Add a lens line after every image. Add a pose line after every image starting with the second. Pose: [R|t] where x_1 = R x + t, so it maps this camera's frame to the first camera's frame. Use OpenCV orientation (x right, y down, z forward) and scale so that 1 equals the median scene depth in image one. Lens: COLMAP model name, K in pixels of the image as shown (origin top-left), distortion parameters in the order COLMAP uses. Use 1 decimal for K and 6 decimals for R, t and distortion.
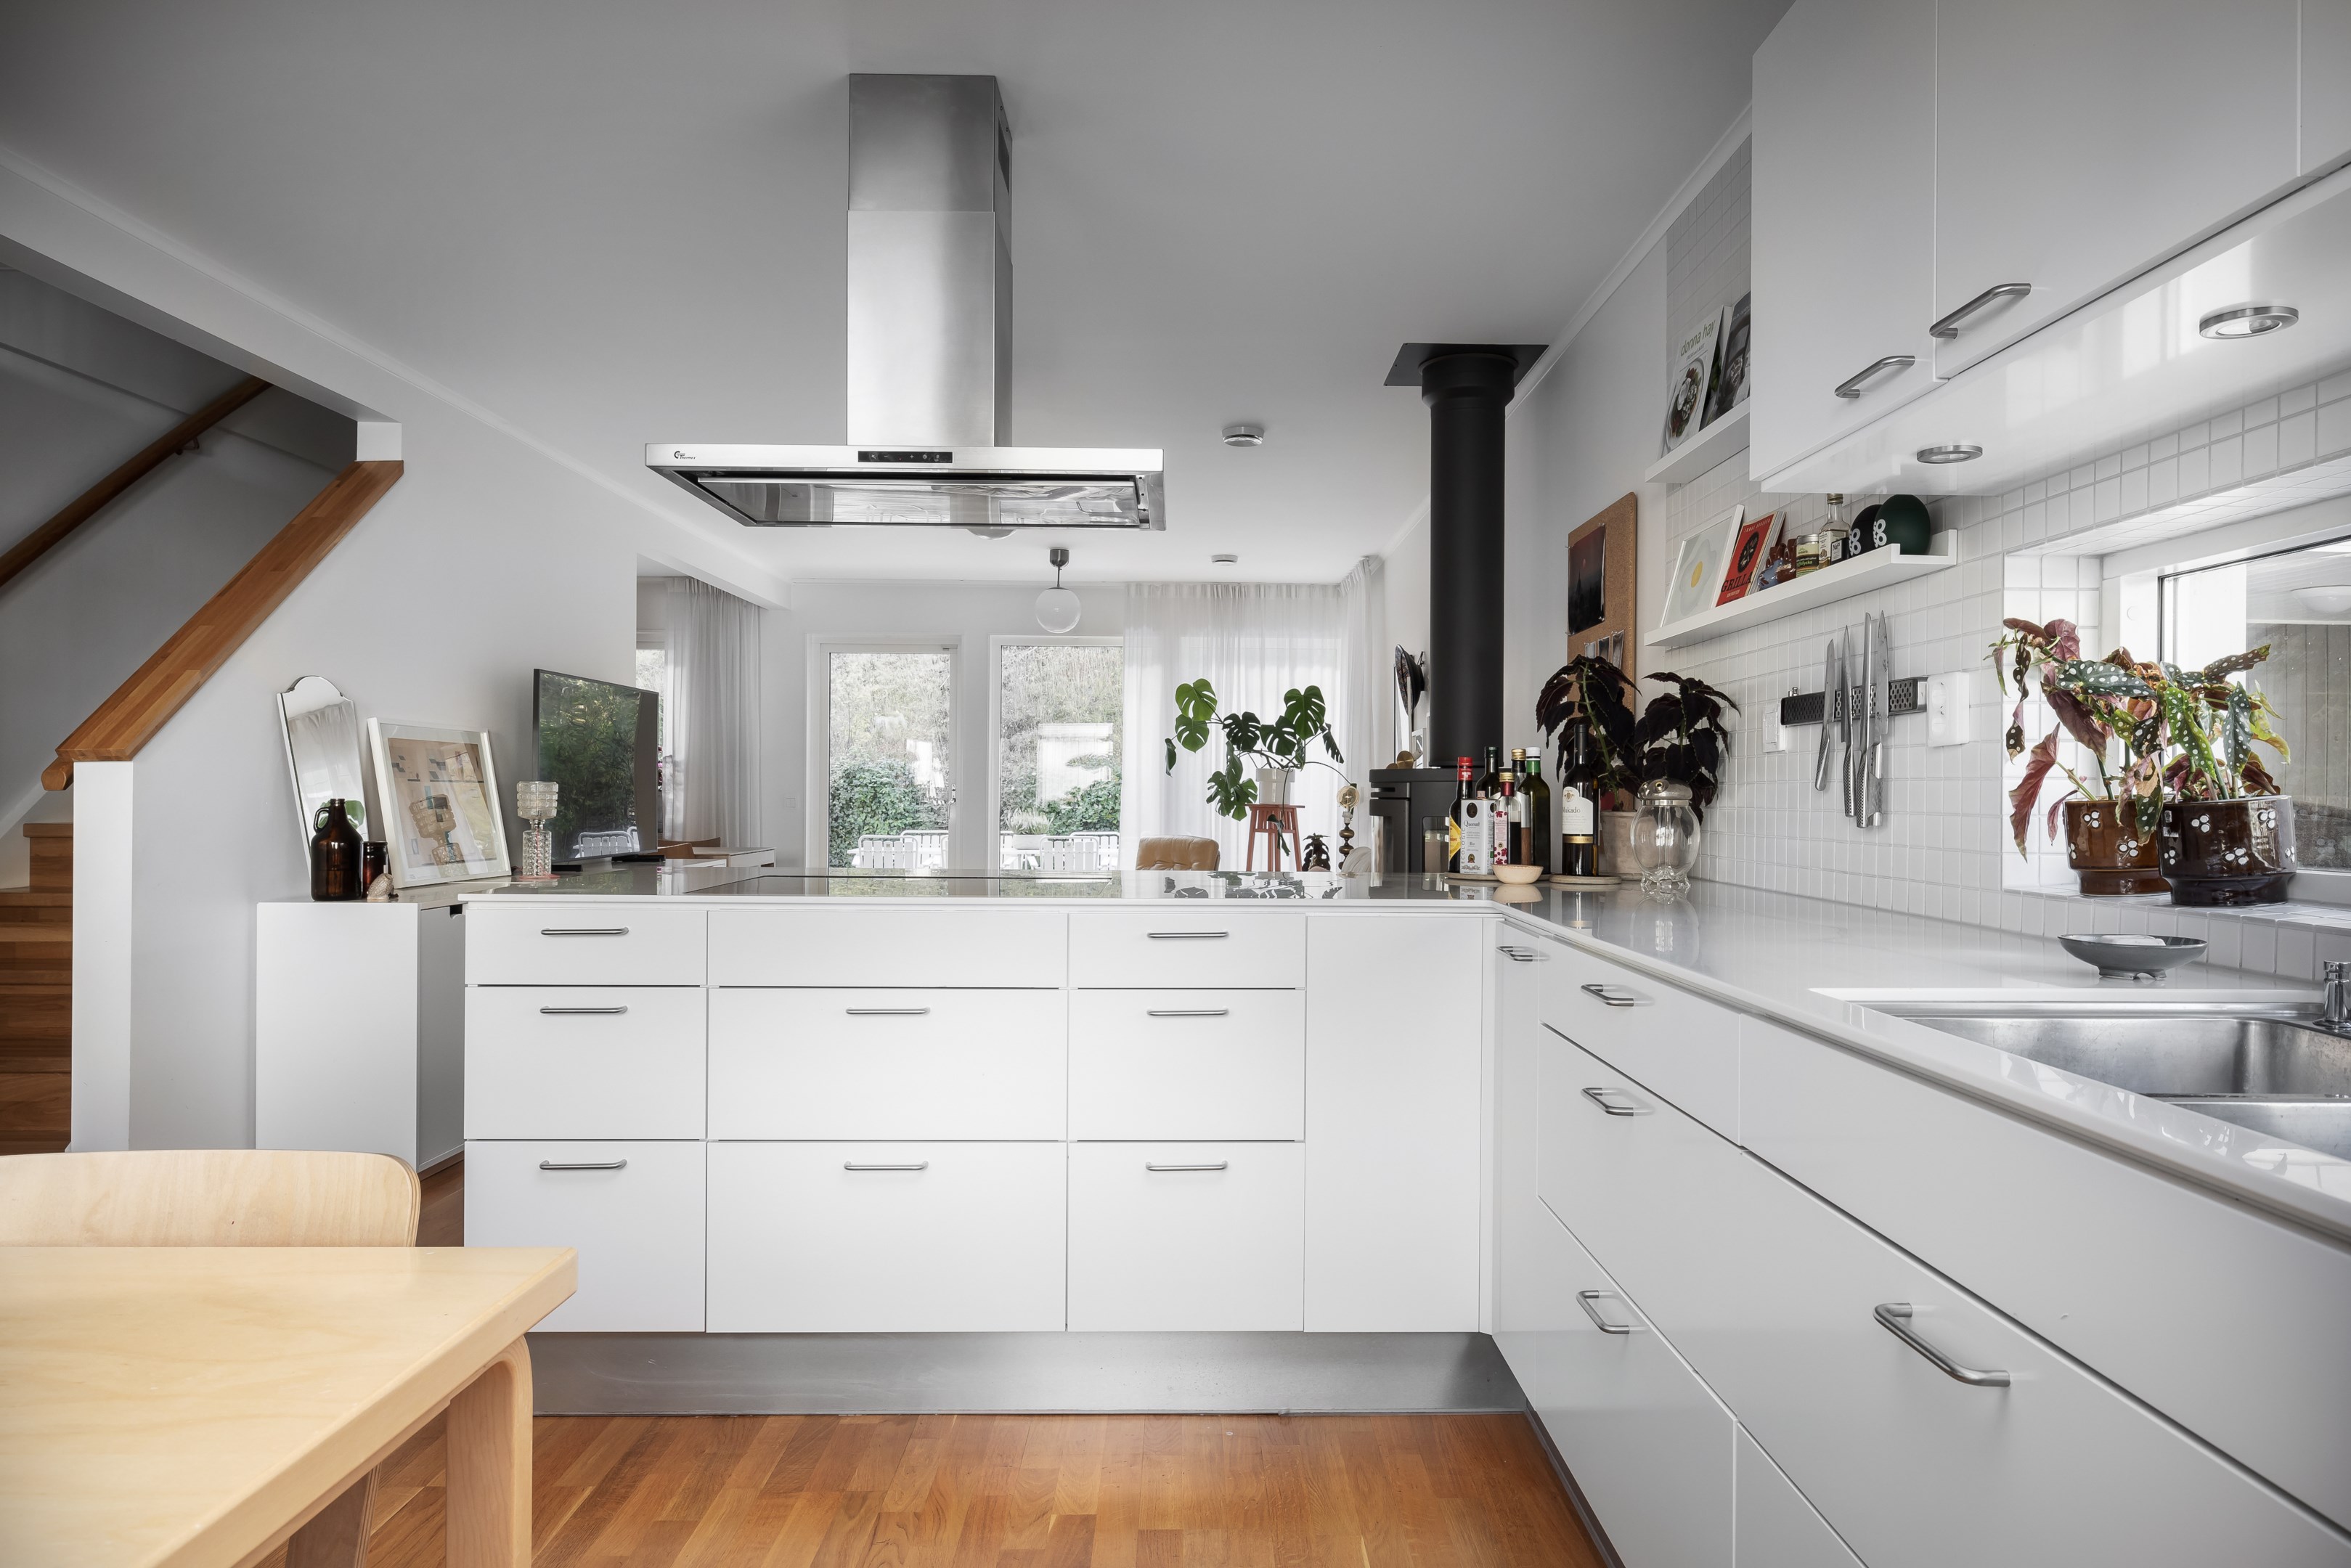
lens RADIAL K [[1484.9, 0, 1239.6], [0, 1484.9, 784.9], [0, 0, 1]] dist [0.003137, -0.003676]
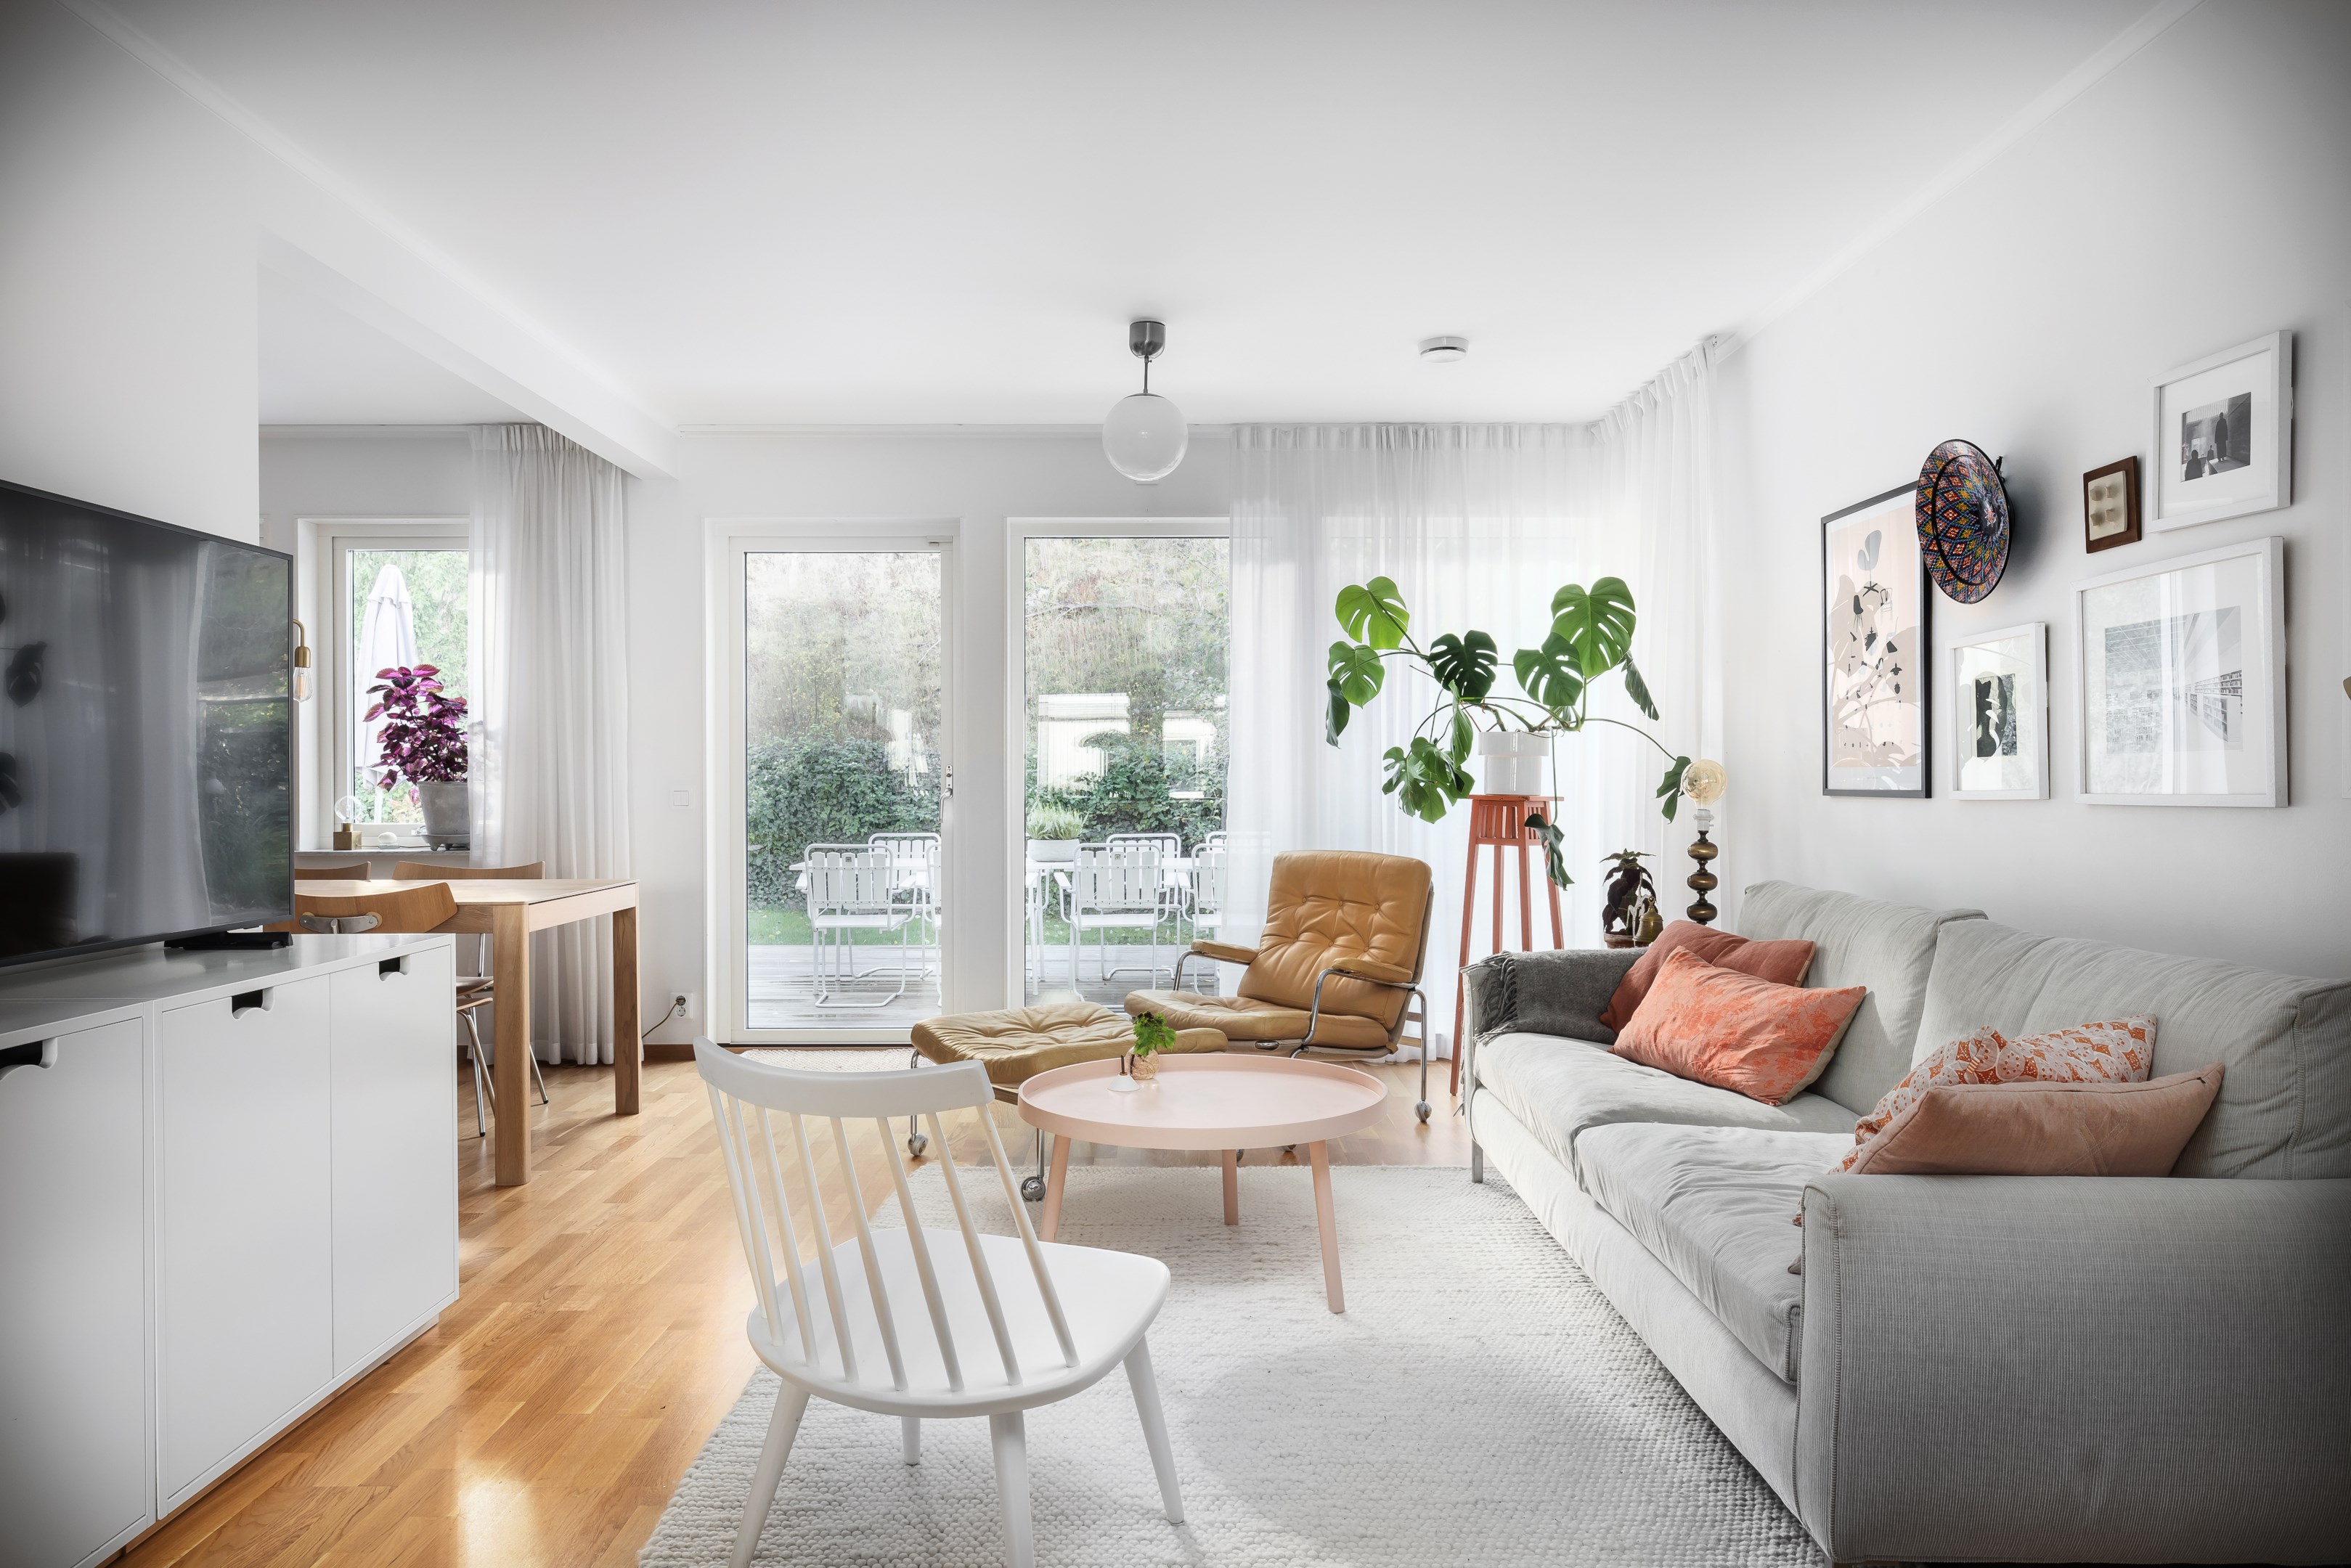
lens RADIAL K [[1512.0, 0, 1190.1], [0, 1512.0, 785.2], [0, 0, 1]] dist [-0.000723, 0.000941]
pose [[0.999739, -0.008287, -0.021300, -0.087684], [0.008502, 0.999914, 0.010025, 0.002356], [0.021215, -0.010204, 0.999723, 0.416890]]
